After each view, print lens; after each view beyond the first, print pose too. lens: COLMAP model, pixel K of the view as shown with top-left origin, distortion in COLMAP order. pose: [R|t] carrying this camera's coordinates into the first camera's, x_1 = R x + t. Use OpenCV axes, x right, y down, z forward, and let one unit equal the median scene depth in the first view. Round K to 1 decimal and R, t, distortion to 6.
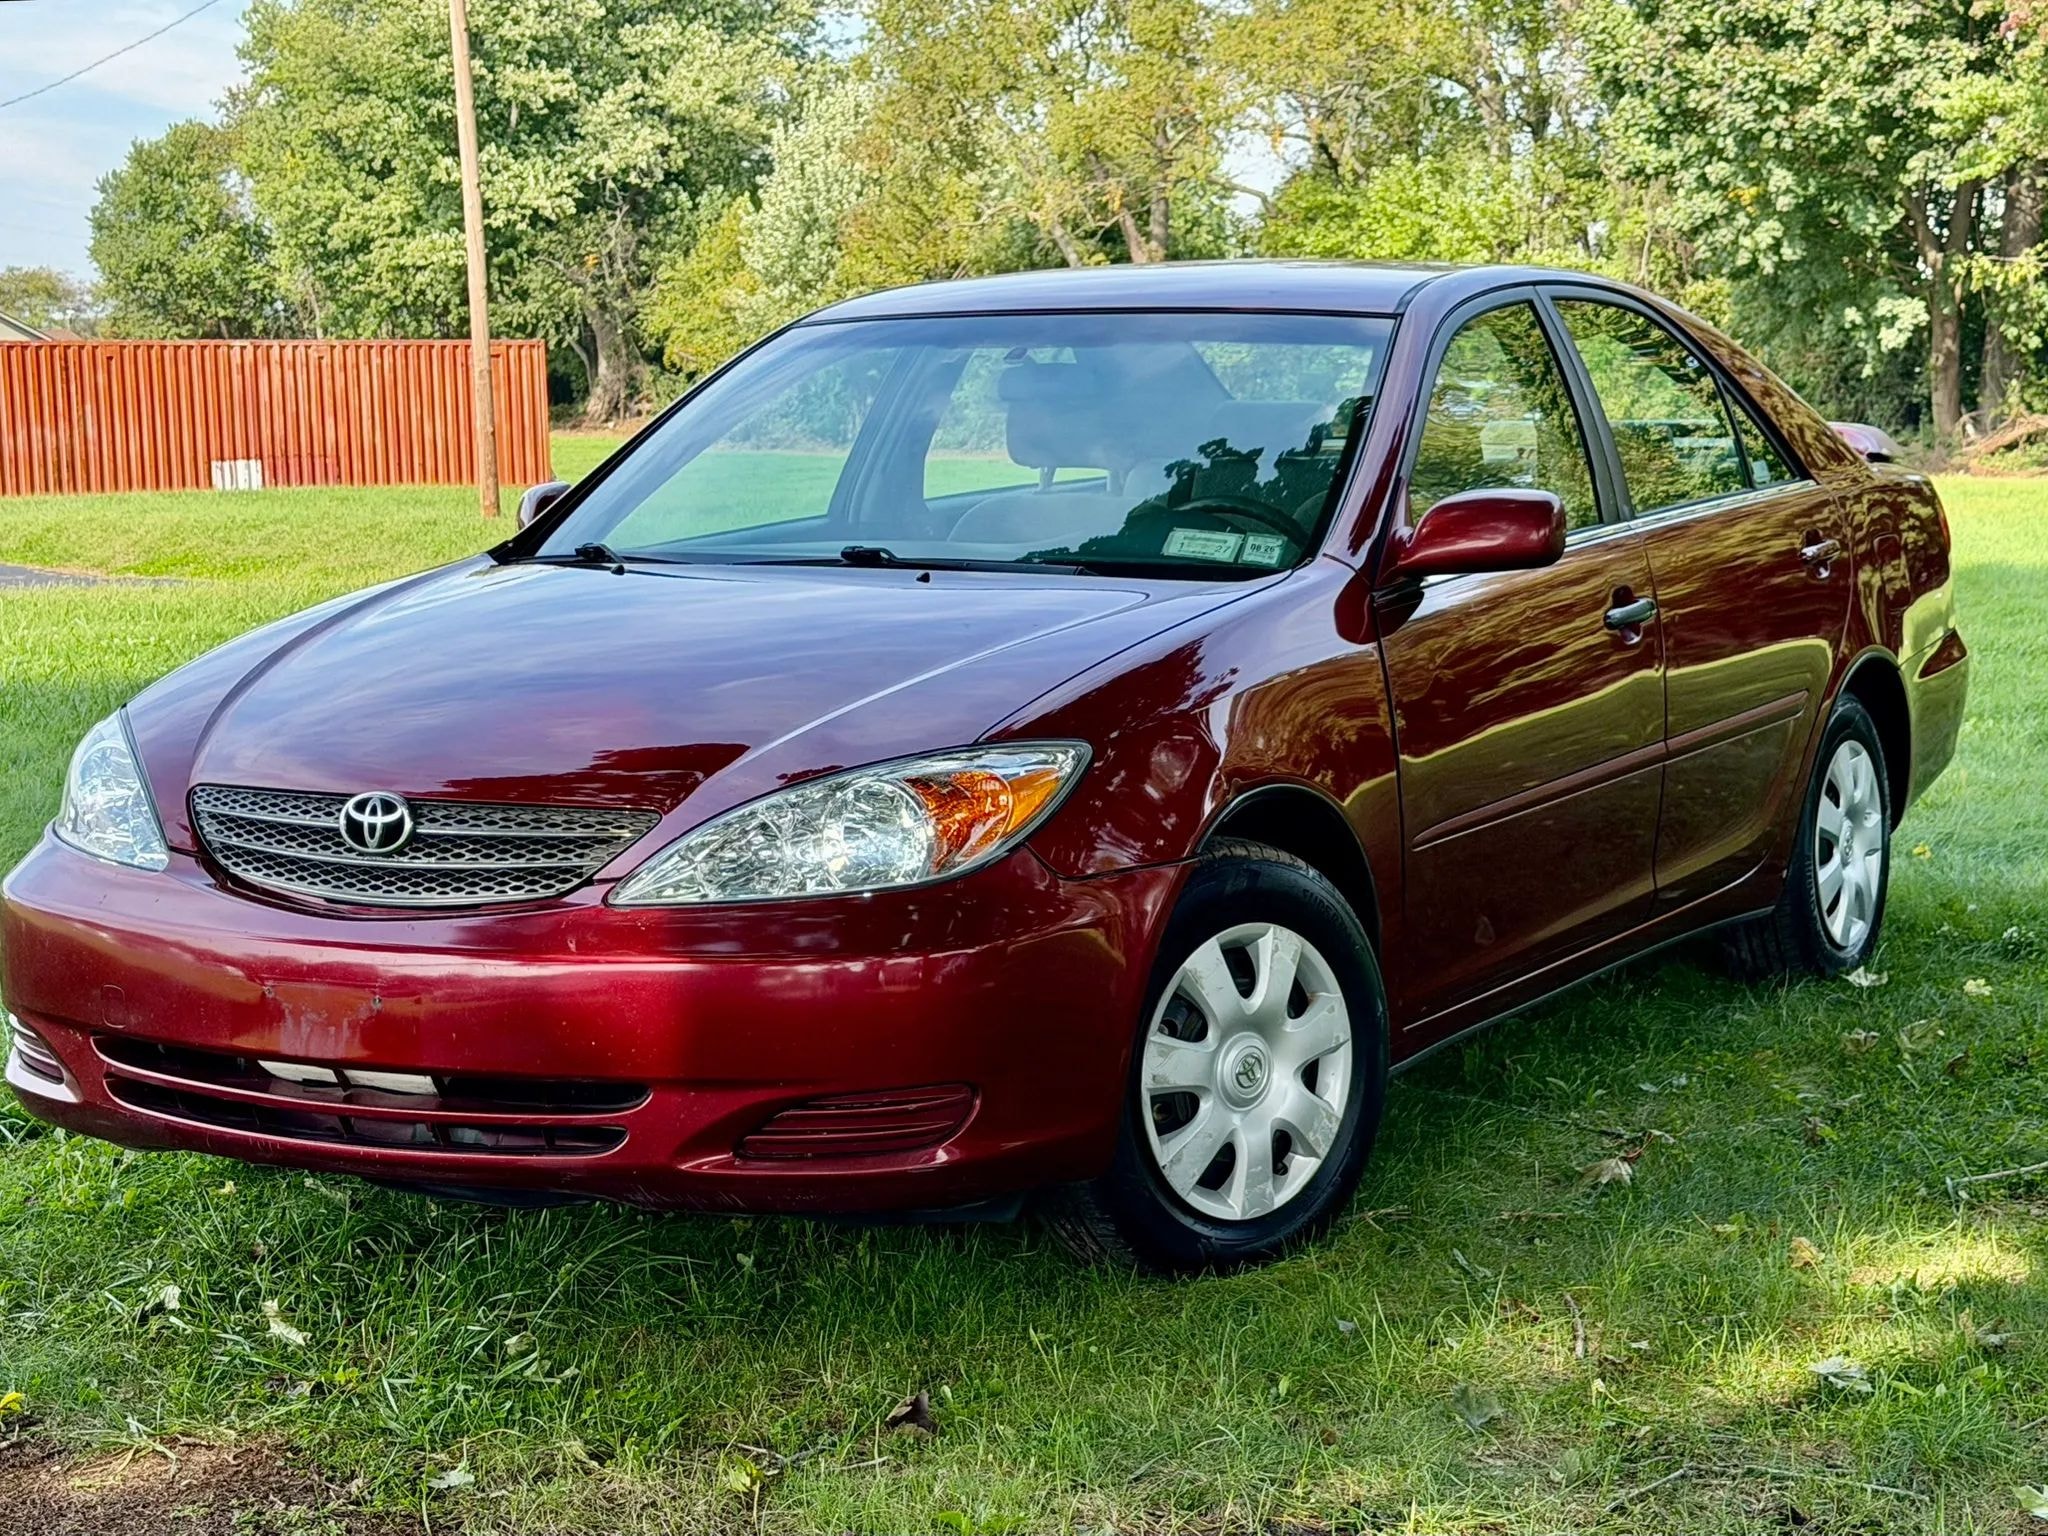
lens RADIAL K [[3488.3, 0, 1023.5], [0, 3488.3, 774.2], [0, 0, 1]] dist [0.108991, 0.040459]
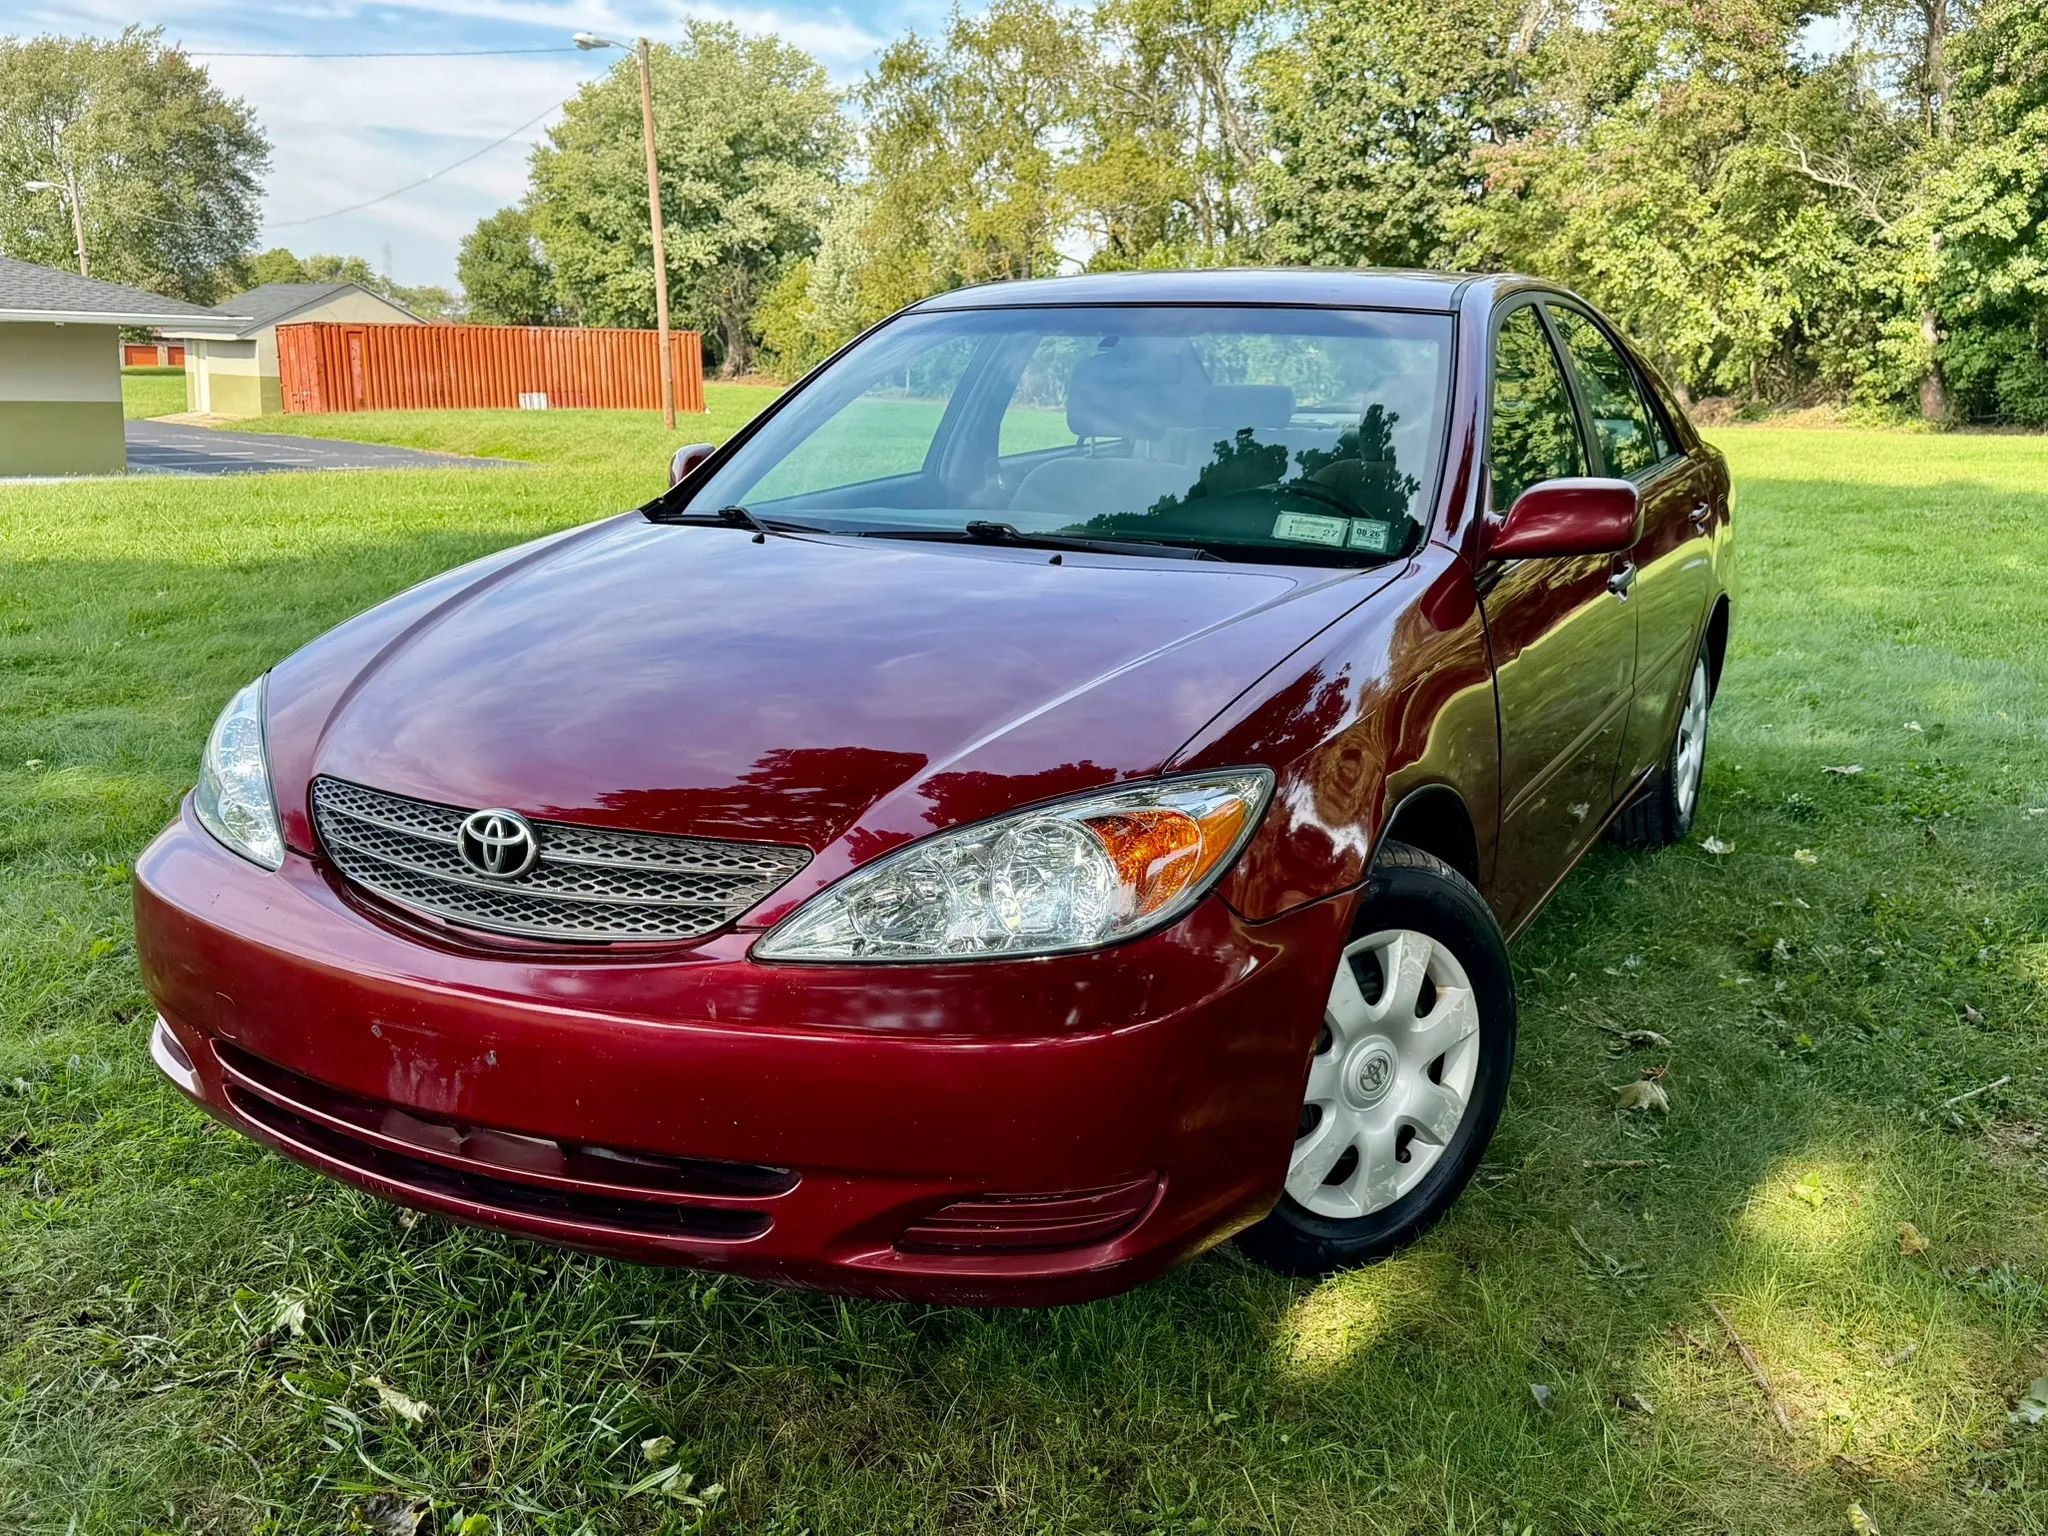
lens RADIAL K [[1813.1, 0, 1024.0], [0, 1813.1, 768.0], [0, 0, 1]] dist [0.169274, -0.380532]
pose [[0.999097, 0.014986, 0.039751, -0.064517], [-0.019128, 0.994186, 0.105959, -0.057270], [-0.037932, -0.106624, 0.993576, 0.504432]]
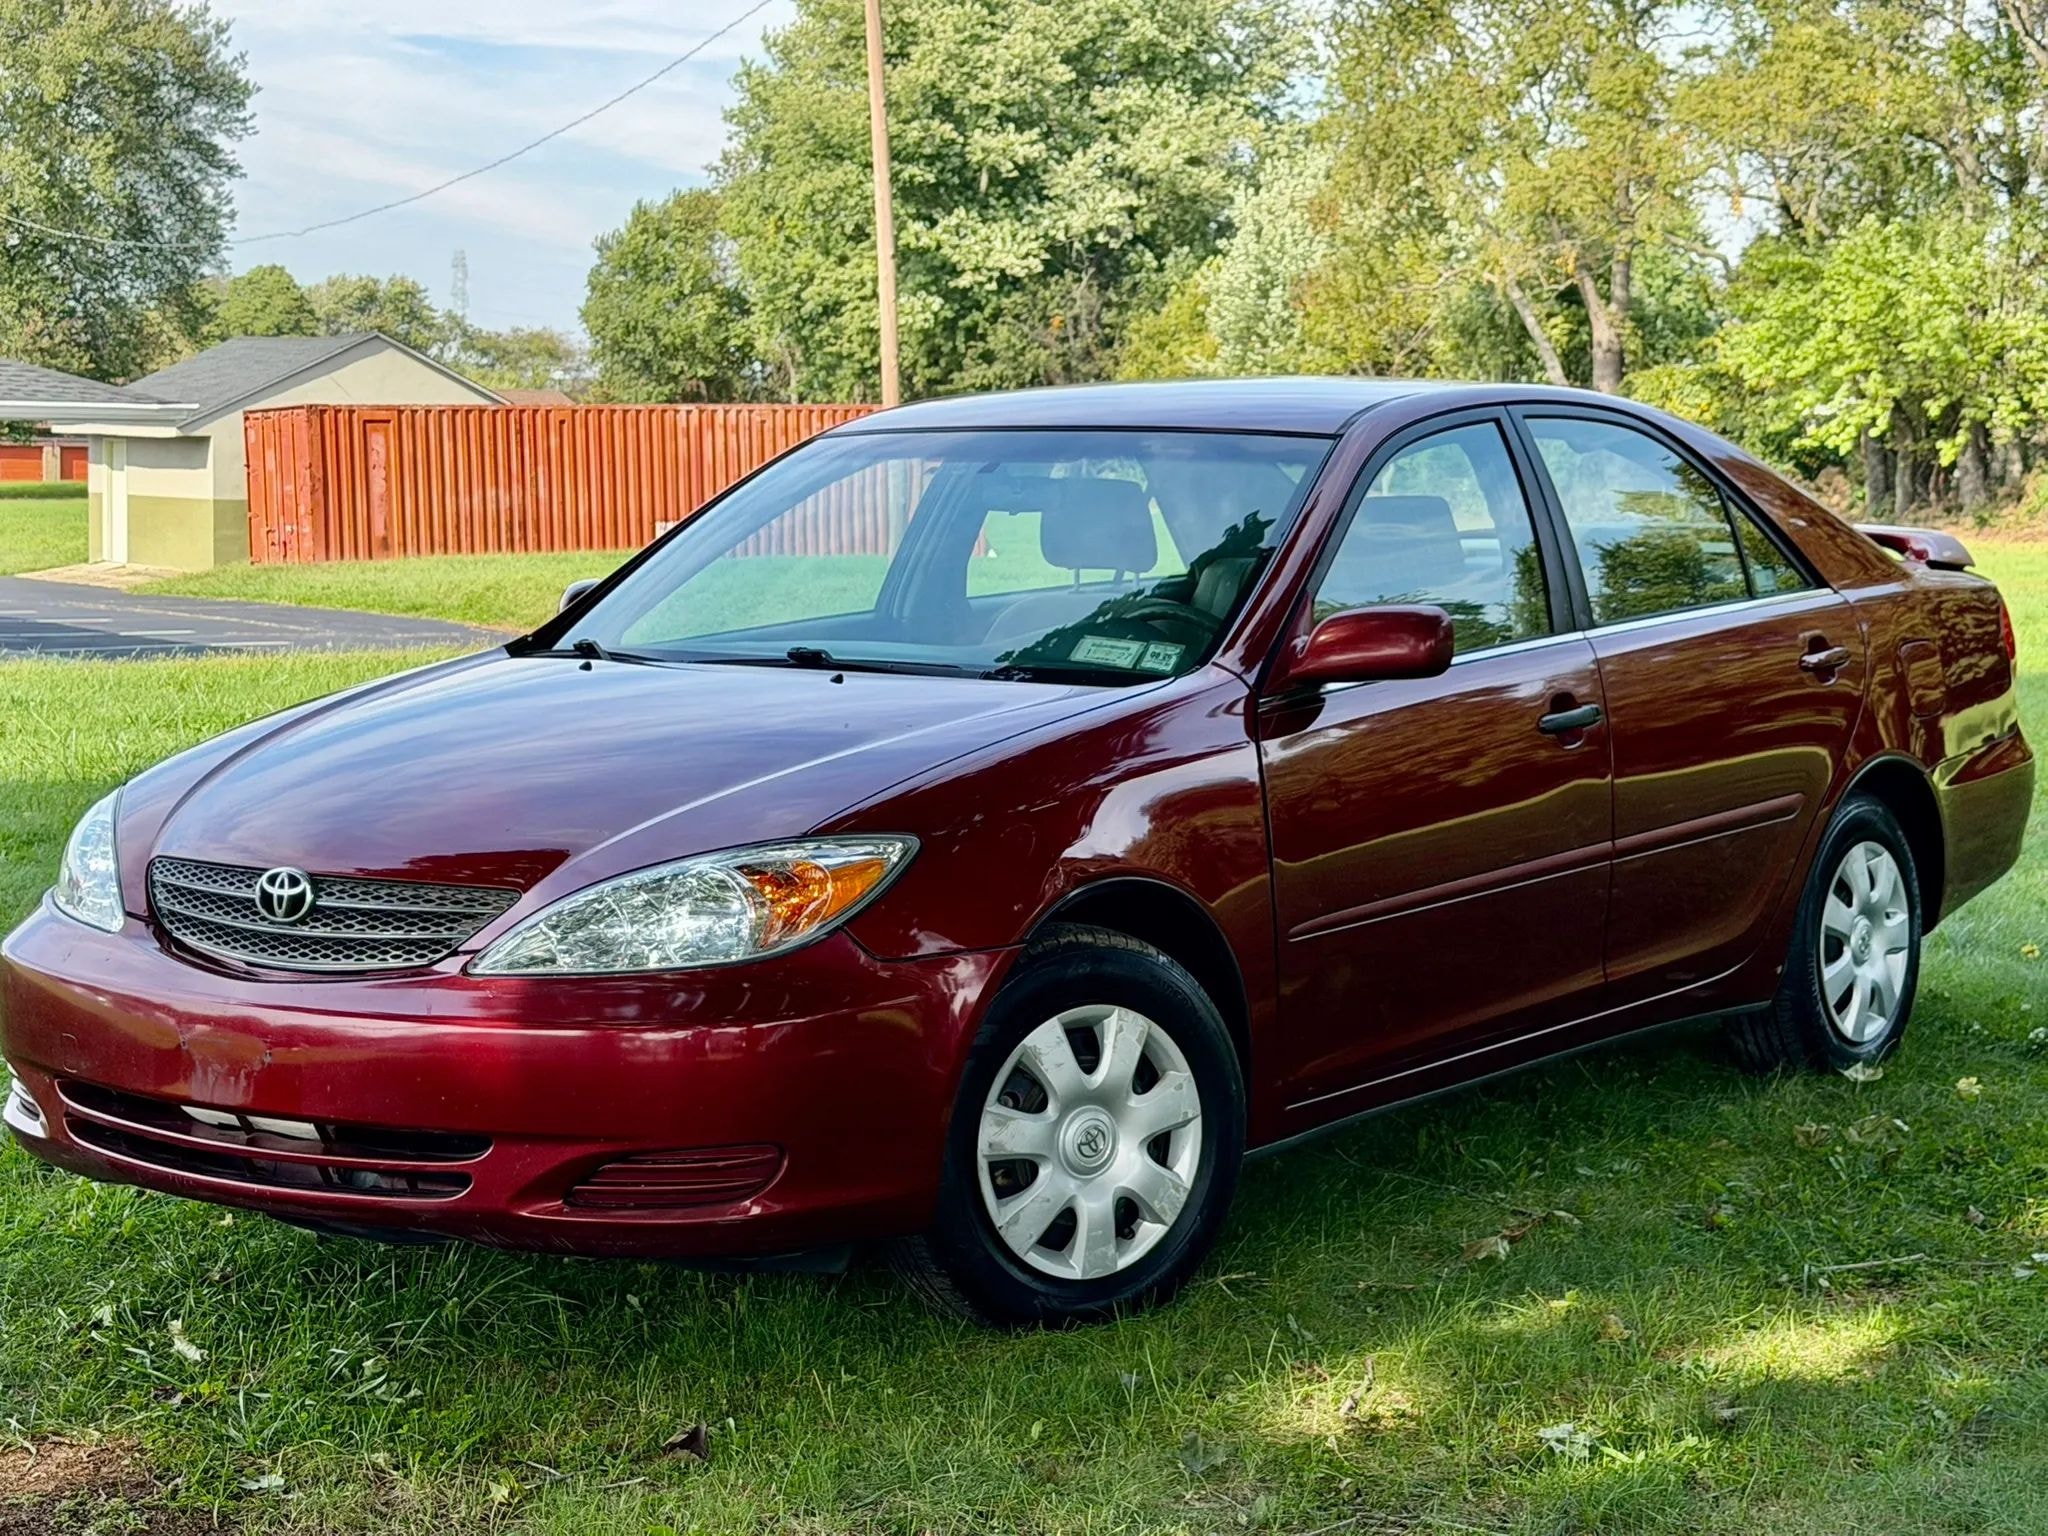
lens RADIAL K [[3488.3, 0, 1023.5], [0, 3488.3, 774.2], [0, 0, 1]] dist [0.108991, 0.040459]
pose [[0.992419, 0.018763, -0.121457, 0.178641], [-0.020994, 0.999633, -0.017114, -0.010161], [0.121091, 0.019534, 0.992449, -0.080592]]
